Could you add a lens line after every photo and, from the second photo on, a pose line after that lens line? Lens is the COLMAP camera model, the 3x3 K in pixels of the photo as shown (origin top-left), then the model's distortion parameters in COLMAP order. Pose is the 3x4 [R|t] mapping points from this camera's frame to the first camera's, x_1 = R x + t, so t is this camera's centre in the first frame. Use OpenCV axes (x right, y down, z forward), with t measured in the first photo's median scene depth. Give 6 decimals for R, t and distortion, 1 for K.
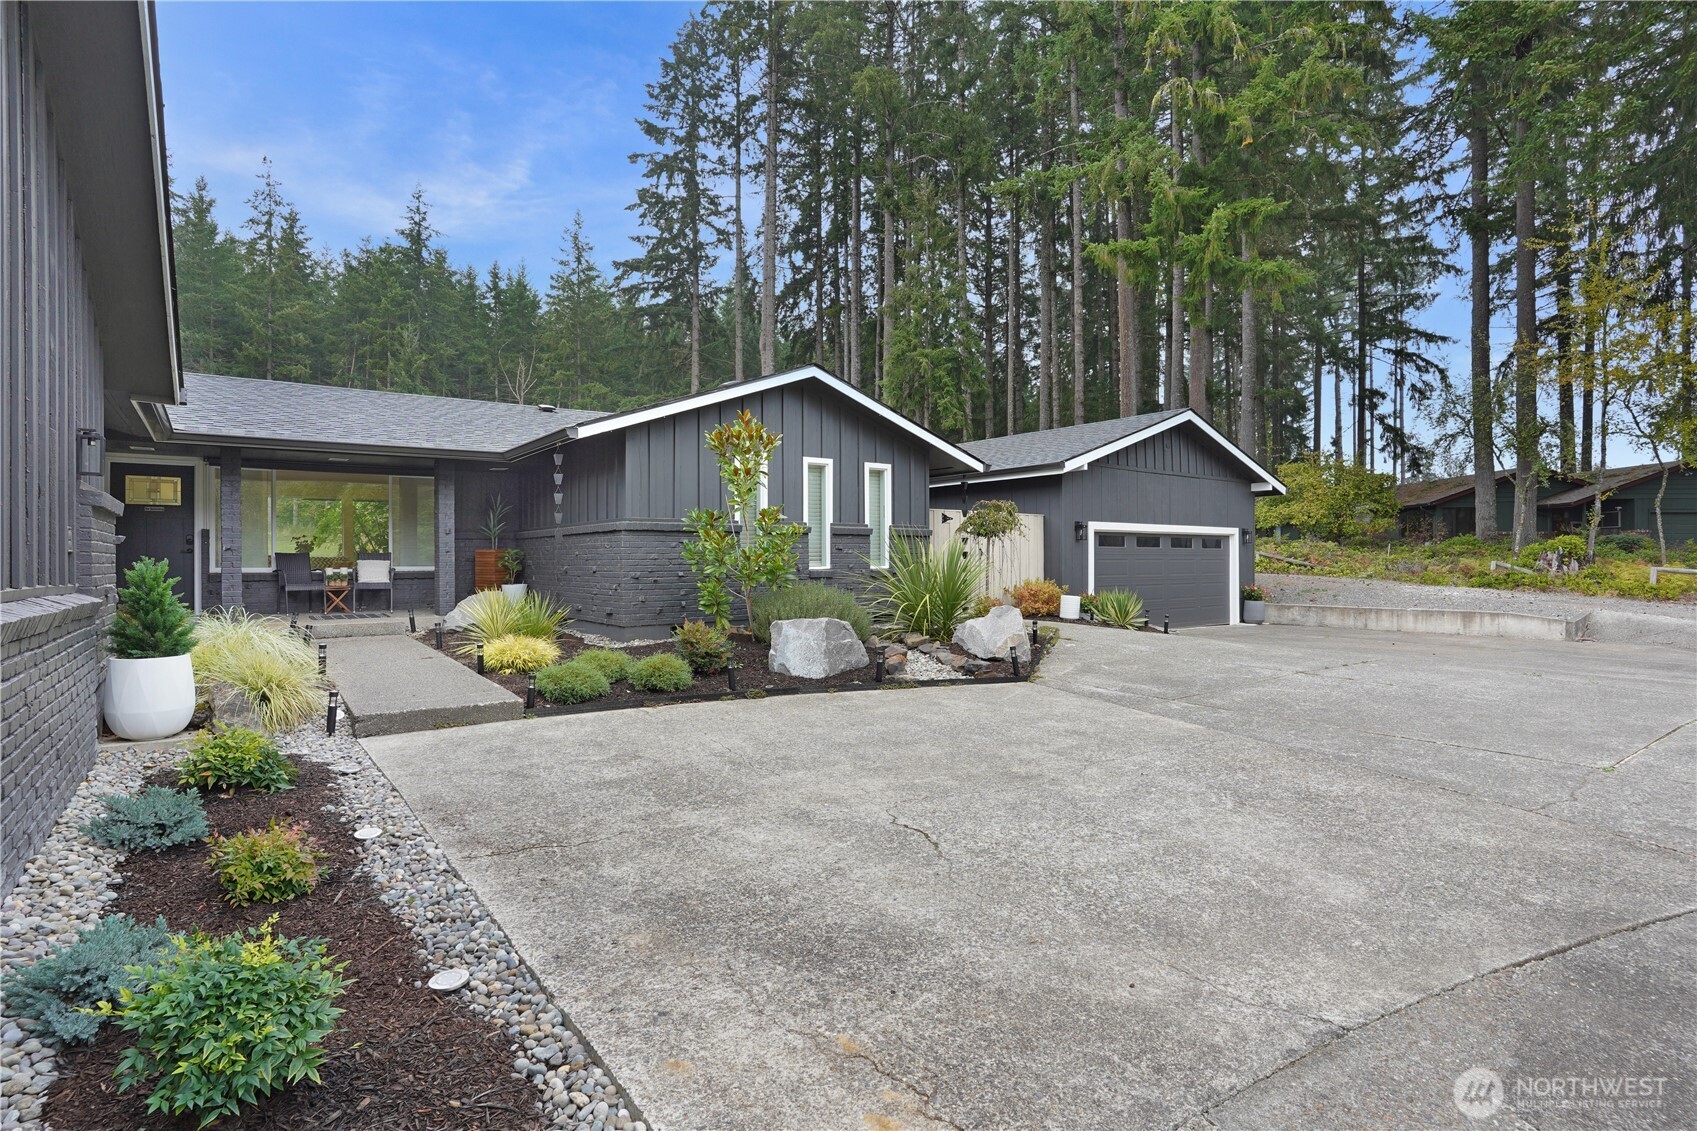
lens RADIAL K [[836.4, 0, 848.5], [0, 836.4, 565.5], [0, 0, 1]] dist [-0.069939, 0.029267]
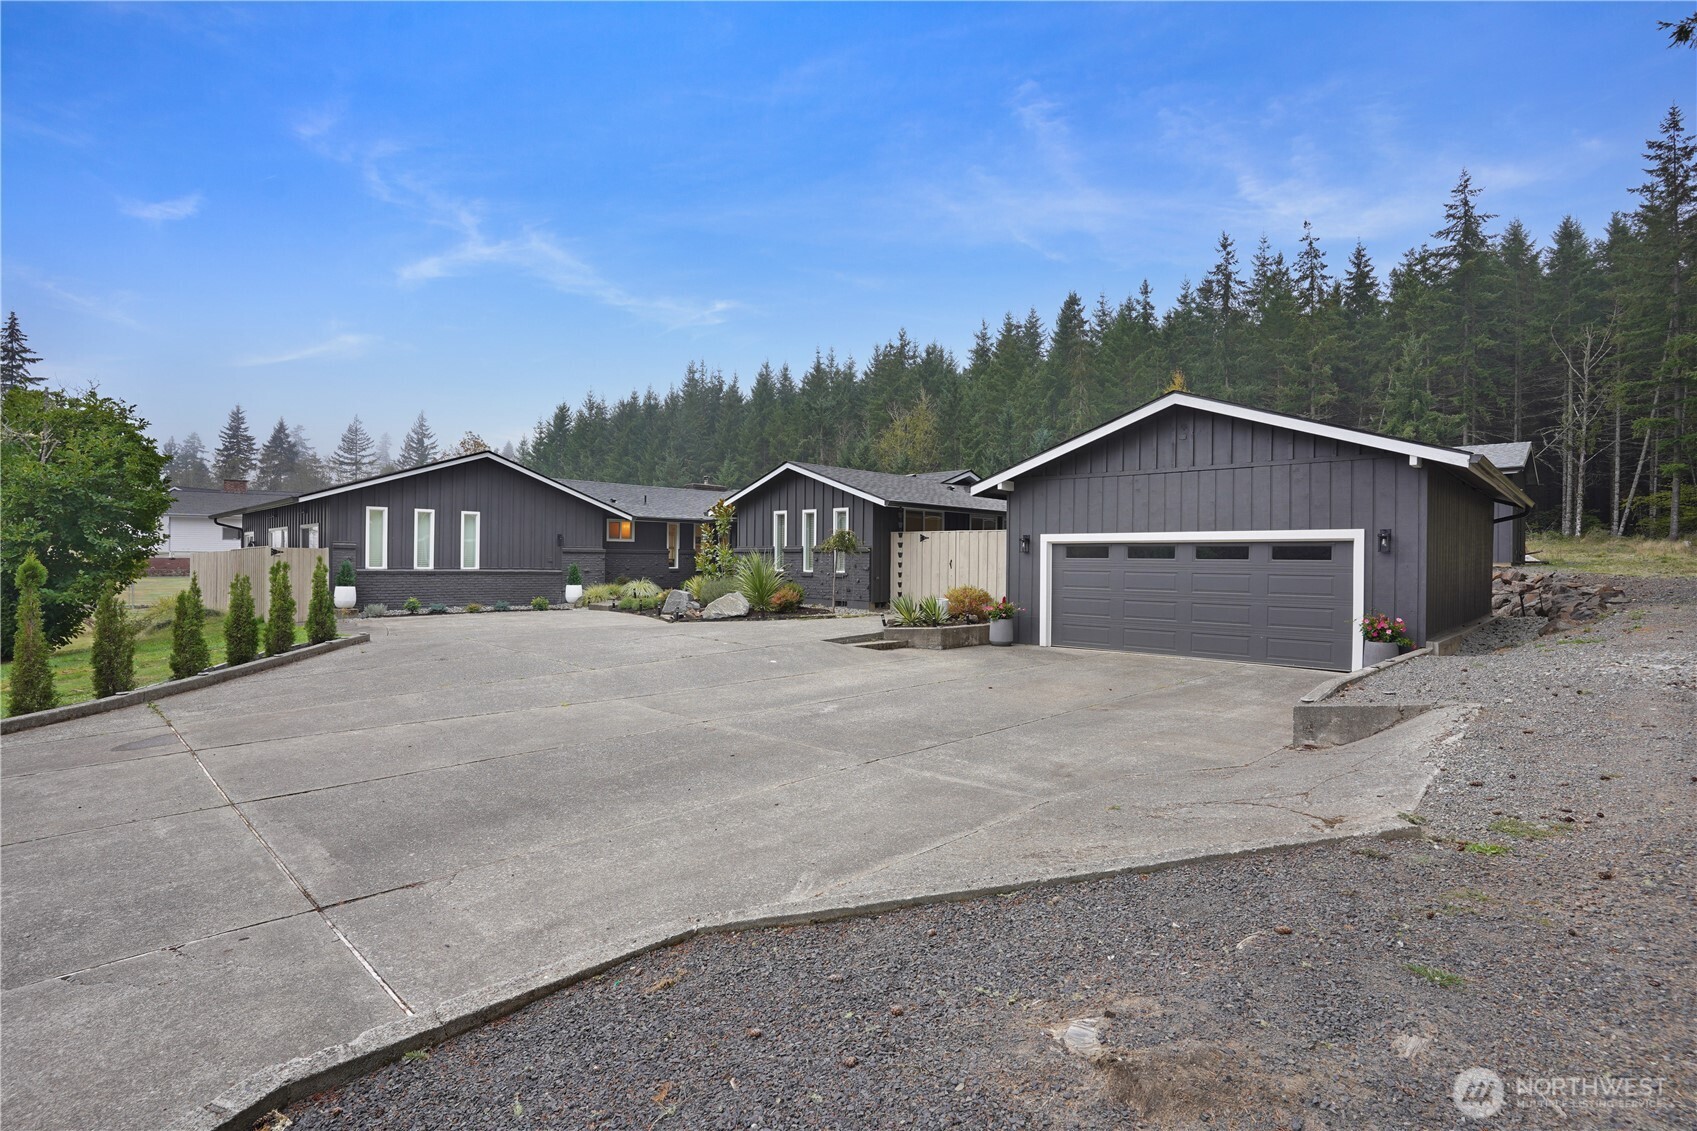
lens RADIAL K [[827.5, 0, 848.5], [0, 827.5, 565.5], [0, 0, 1]] dist [-0.082138, 0.036114]
pose [[0.149655, 0.012839, -0.988655, 1.286112], [-0.013319, 0.999851, 0.010968, -0.022119], [0.988649, 0.011527, 0.149803, 0.609752]]
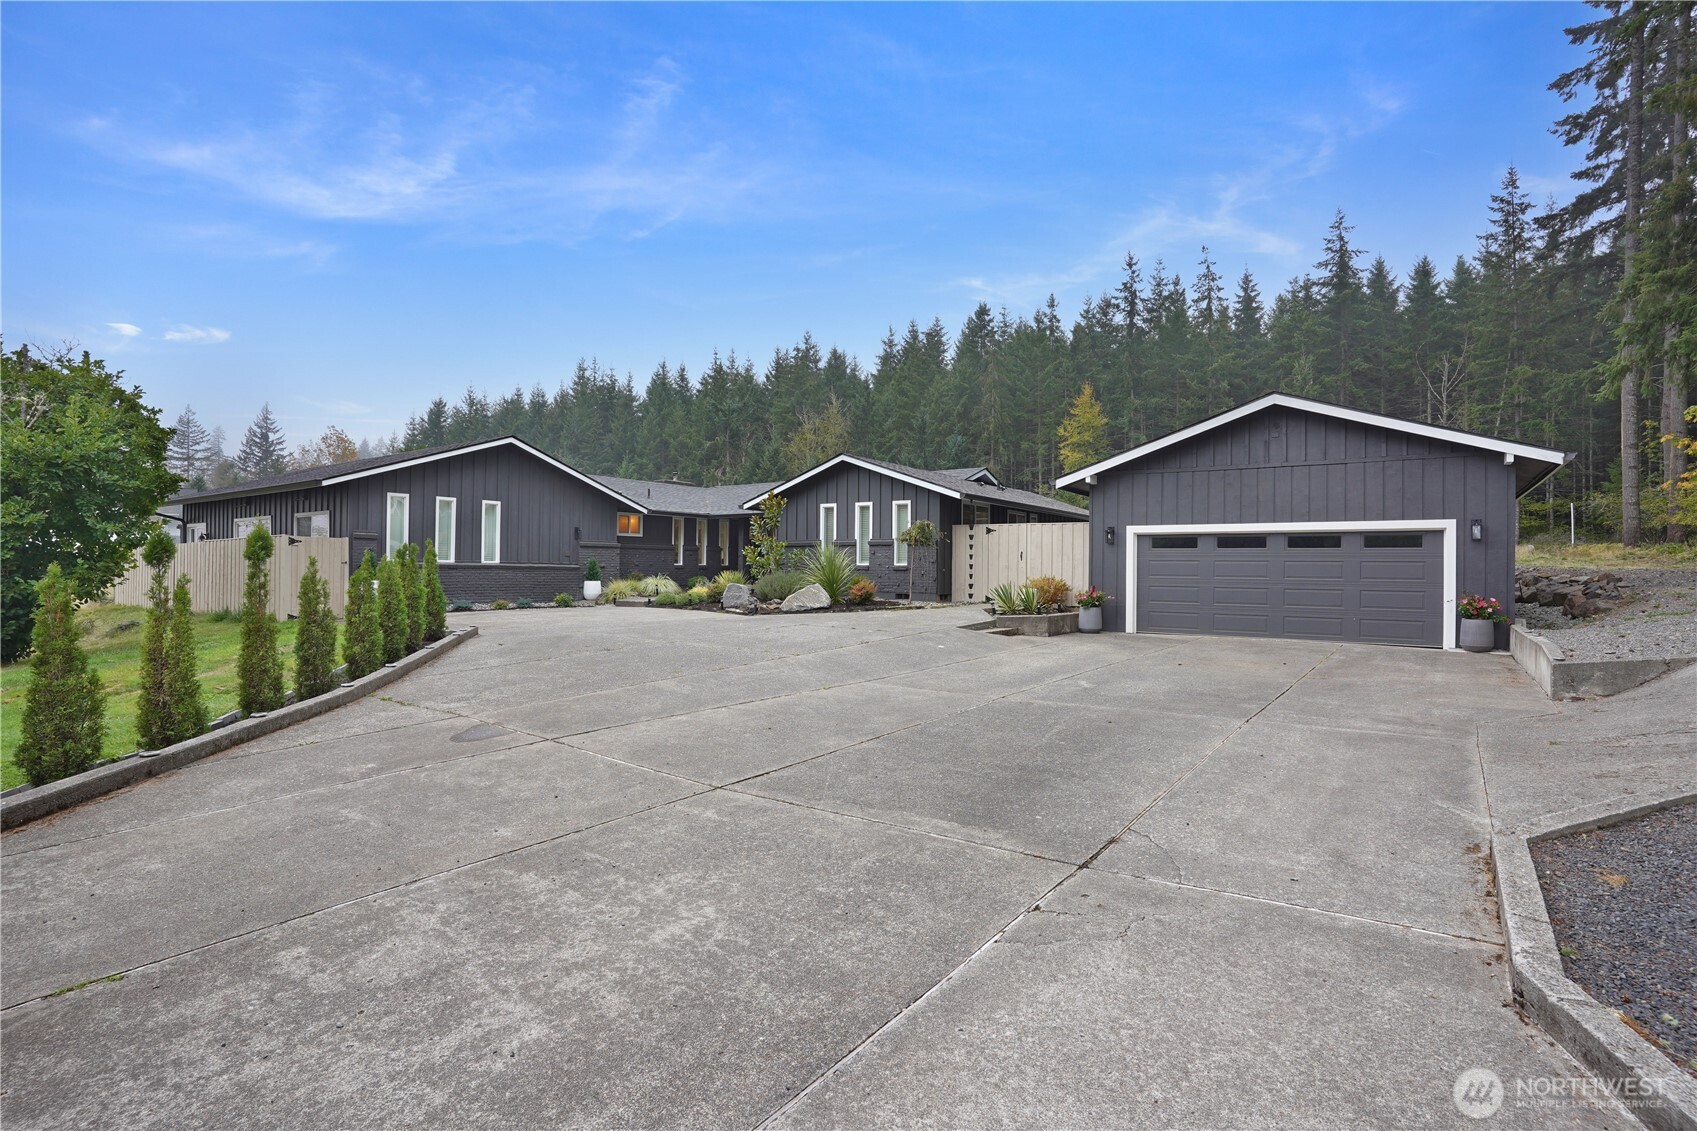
lens RADIAL K [[833.3, 0, 846.1], [0, 833.3, 564.5], [0, 0, 1]] dist [-0.091444, 0.047895]
pose [[0.298037, 0.003656, -0.954547, 1.222708], [-0.013908, 0.999903, -0.000513, 0.003454], [0.954453, 0.013428, 0.298059, 0.326193]]
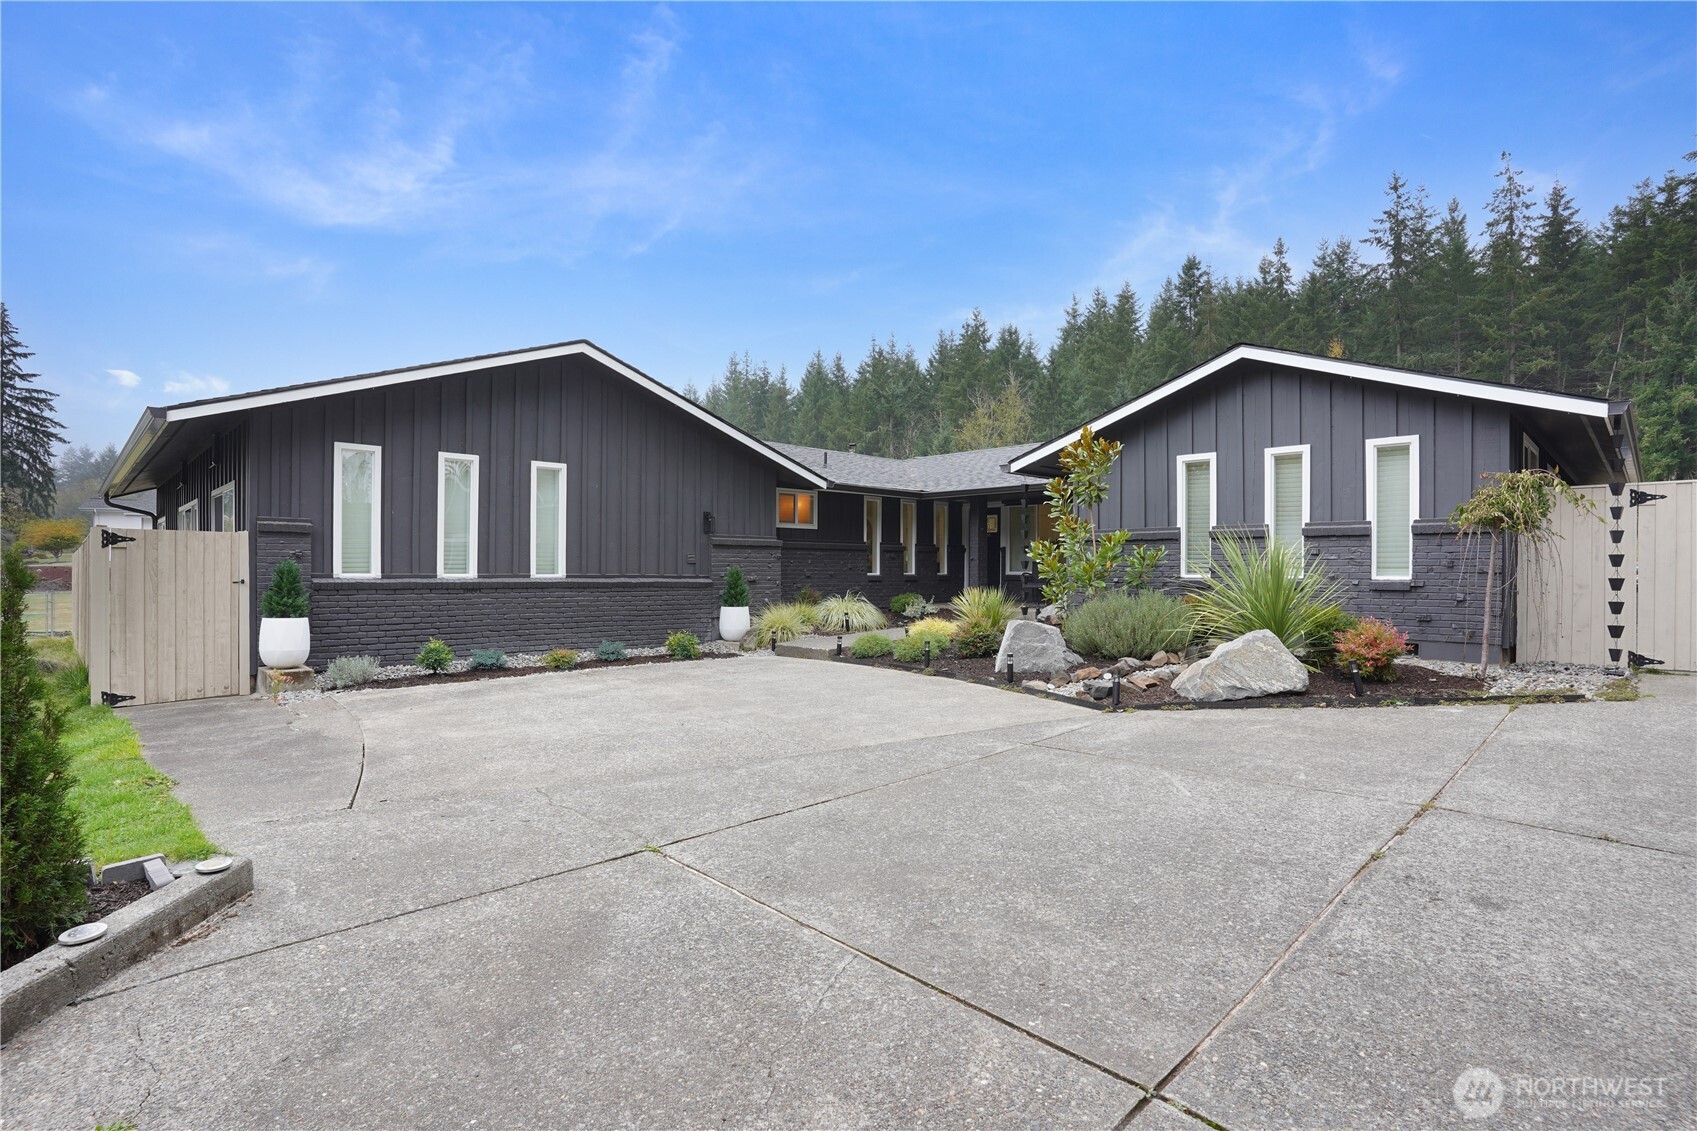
lens RADIAL K [[836.4, 0, 848.5], [0, 836.4, 565.5], [0, 0, 1]] dist [-0.069939, 0.029267]
pose [[0.124266, 0.001922, -0.992247, 0.542857], [-0.007426, 0.999972, 0.001007, -0.004849], [0.992221, 0.007243, 0.124277, 0.342781]]
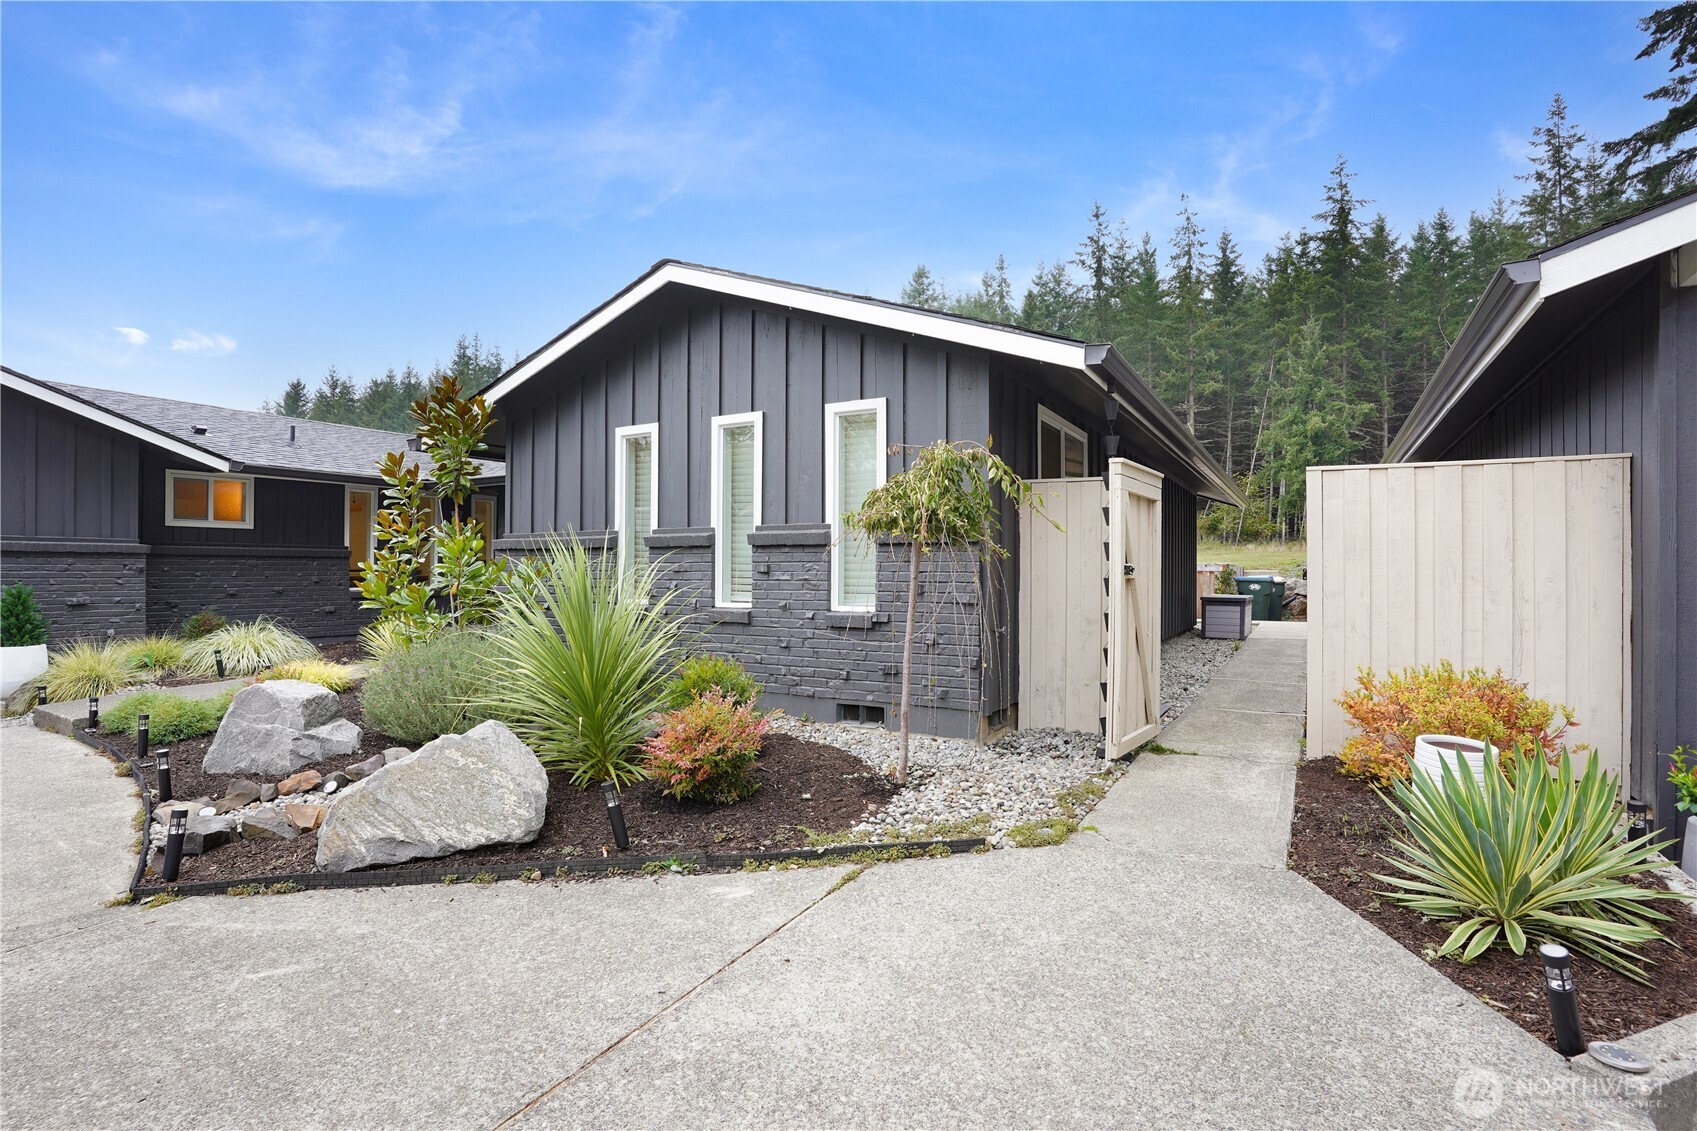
lens RADIAL K [[833.3, 0, 846.1], [0, 833.3, 564.5], [0, 0, 1]] dist [-0.091444, 0.047895]
pose [[0.384055, 0.000266, -0.923310, 0.387147], [-0.008307, 0.999960, -0.003167, -0.017970], [0.923273, 0.008886, 0.384042, 0.633819]]
